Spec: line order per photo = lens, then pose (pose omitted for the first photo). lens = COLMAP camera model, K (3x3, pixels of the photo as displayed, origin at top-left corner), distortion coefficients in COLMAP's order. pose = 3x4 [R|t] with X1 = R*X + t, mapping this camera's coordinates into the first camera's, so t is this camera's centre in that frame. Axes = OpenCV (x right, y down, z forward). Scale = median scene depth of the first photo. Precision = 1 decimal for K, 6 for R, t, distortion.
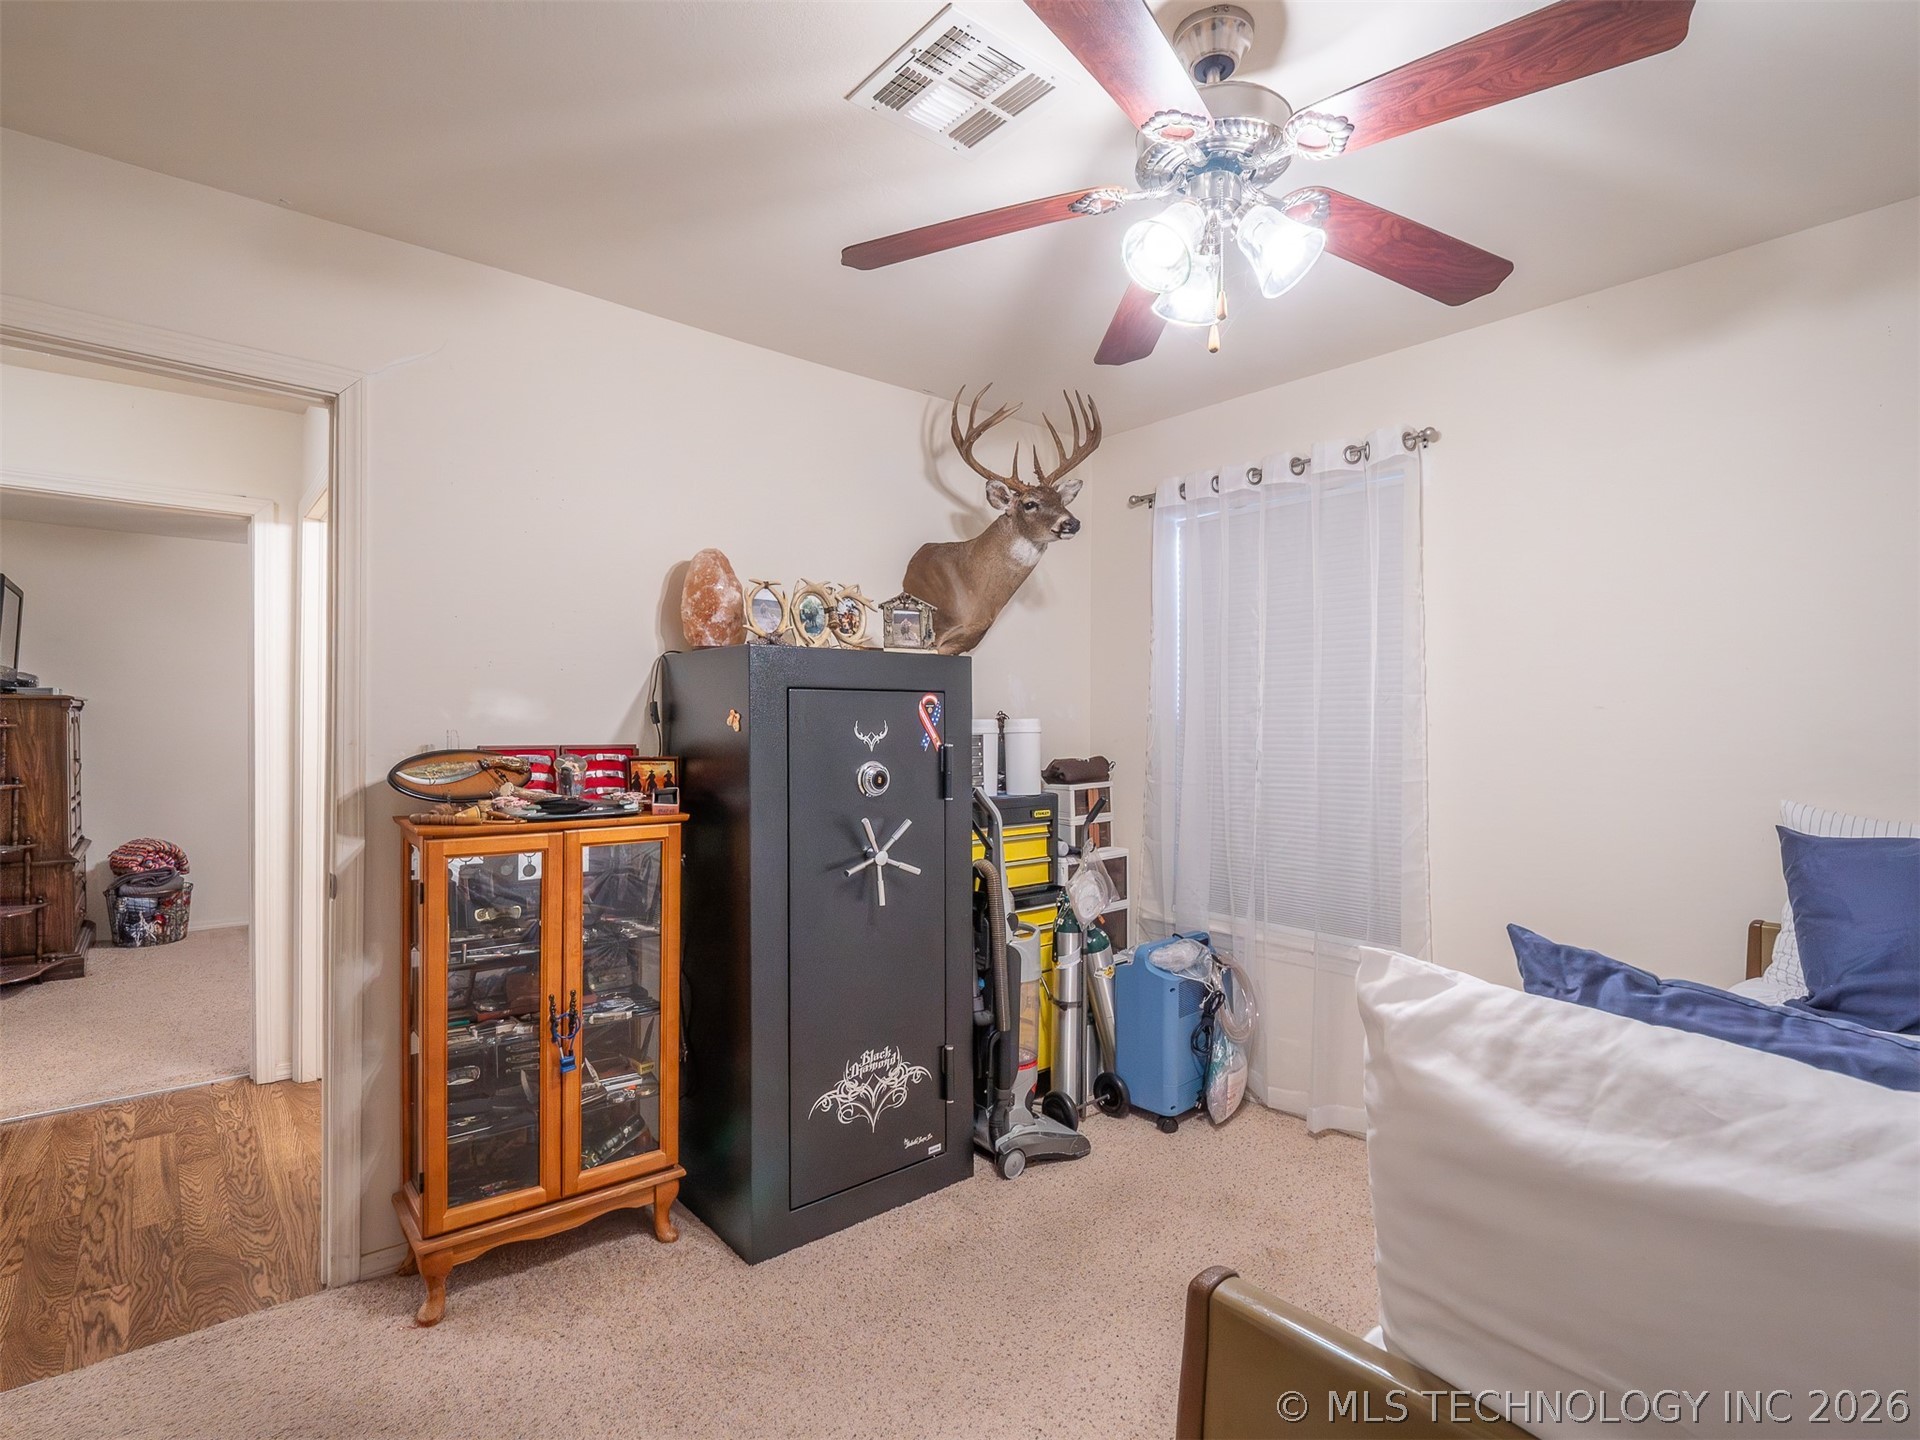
lens RADIAL K [[950.0, 0, 968.1], [0, 950.0, 725.4], [0, 0, 1]] dist [-0.009947, -0.002693]
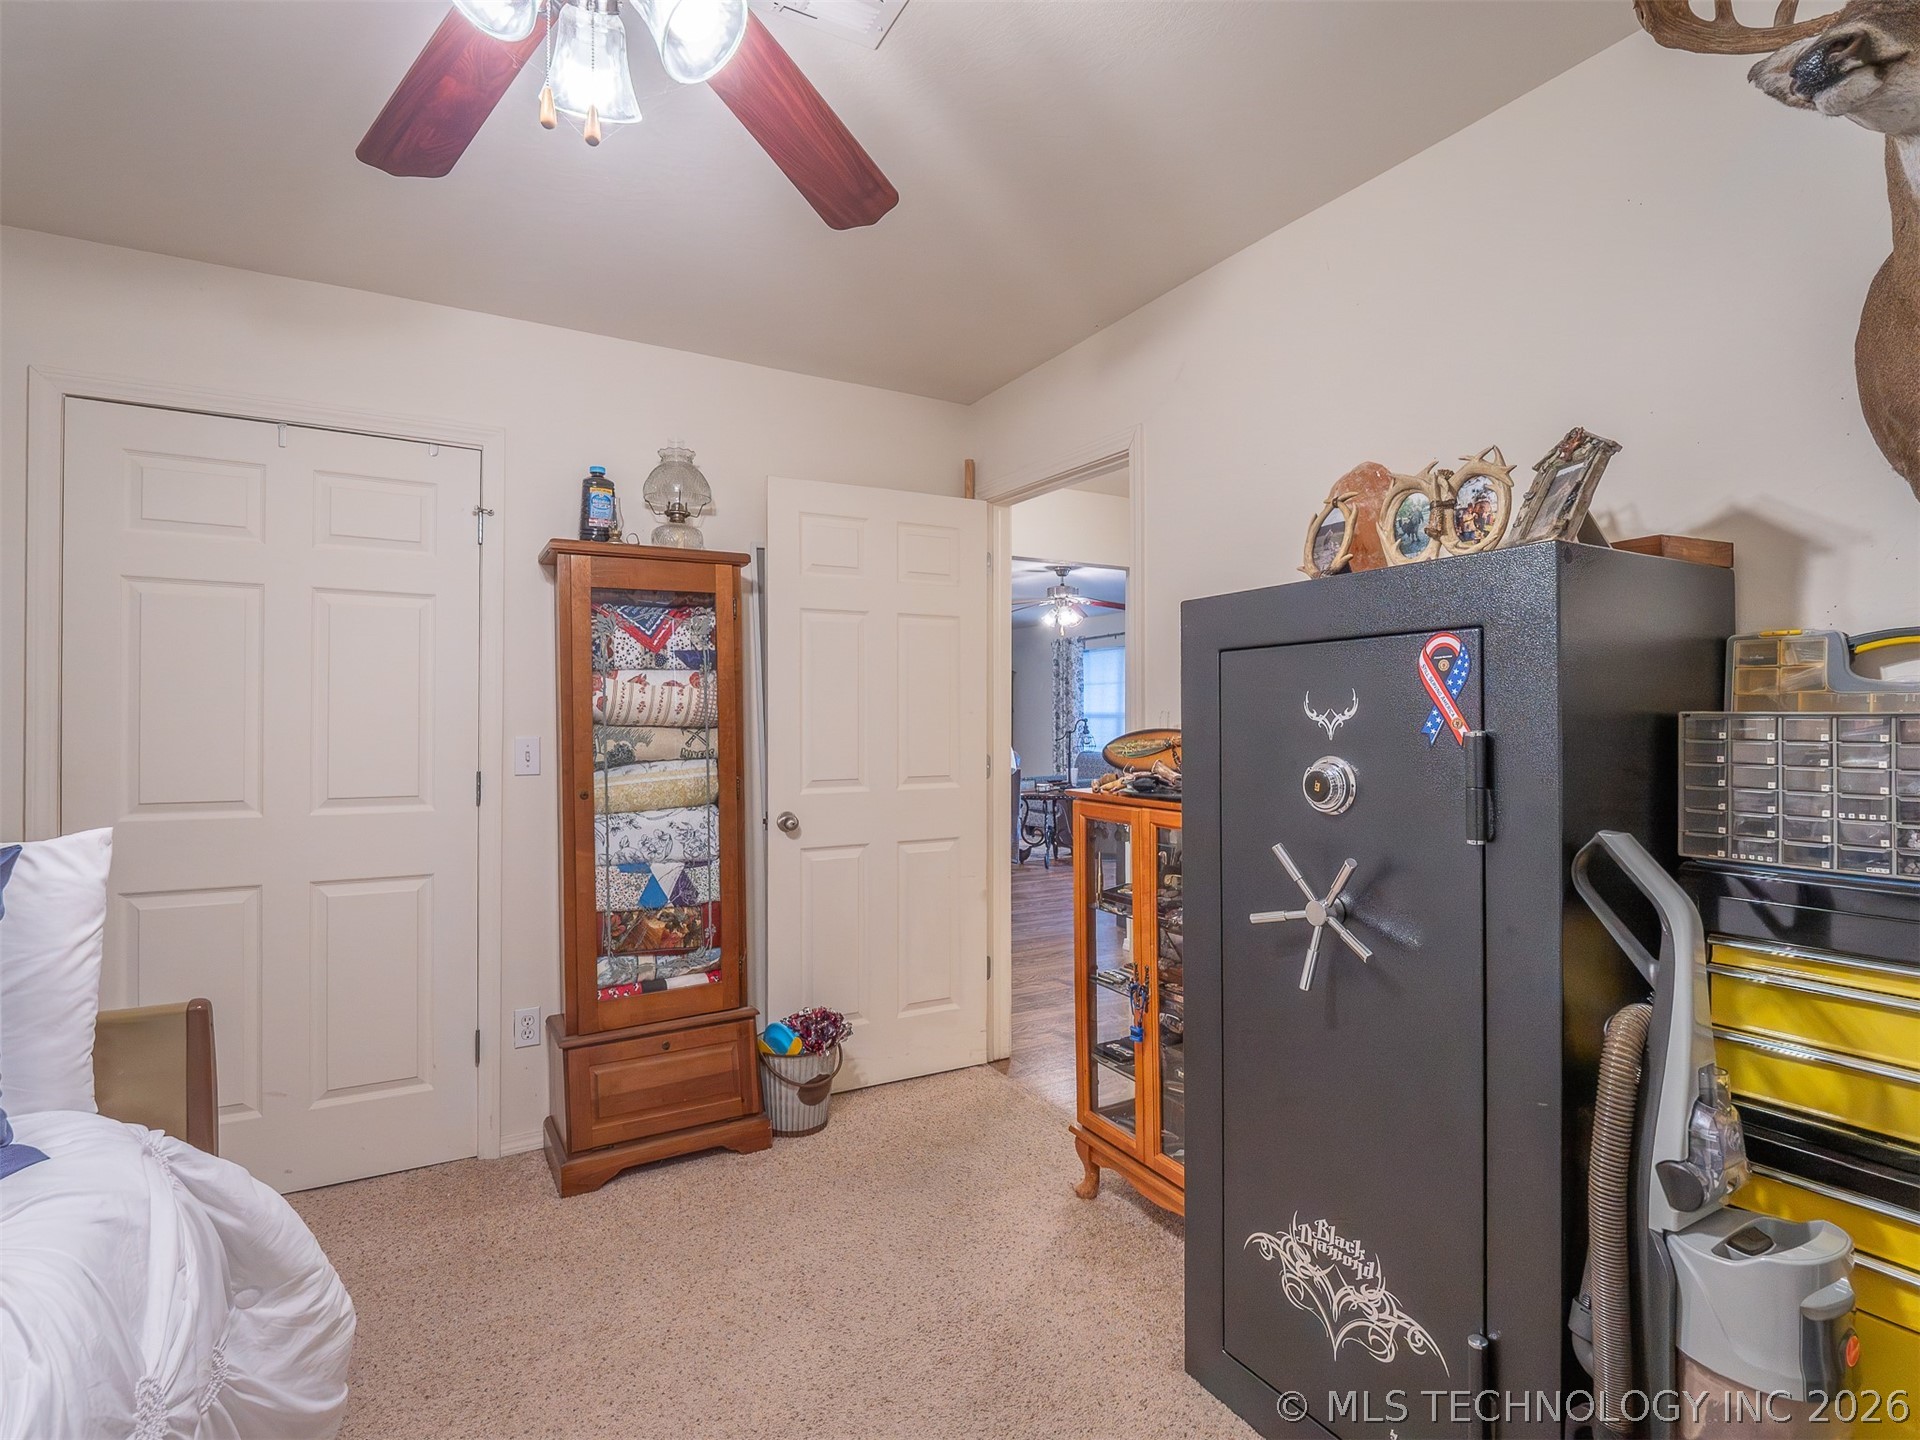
lens RADIAL K [[950.0, 0, 962.3], [0, 950.0, 716.3], [0, 0, 1]] dist [-0.009947, -0.002693]
pose [[-0.191092, -0.002648, -0.981569, 0.542746], [0.008473, 0.999955, -0.004347, 0.012498], [0.981536, -0.009148, -0.191061, 0.876402]]
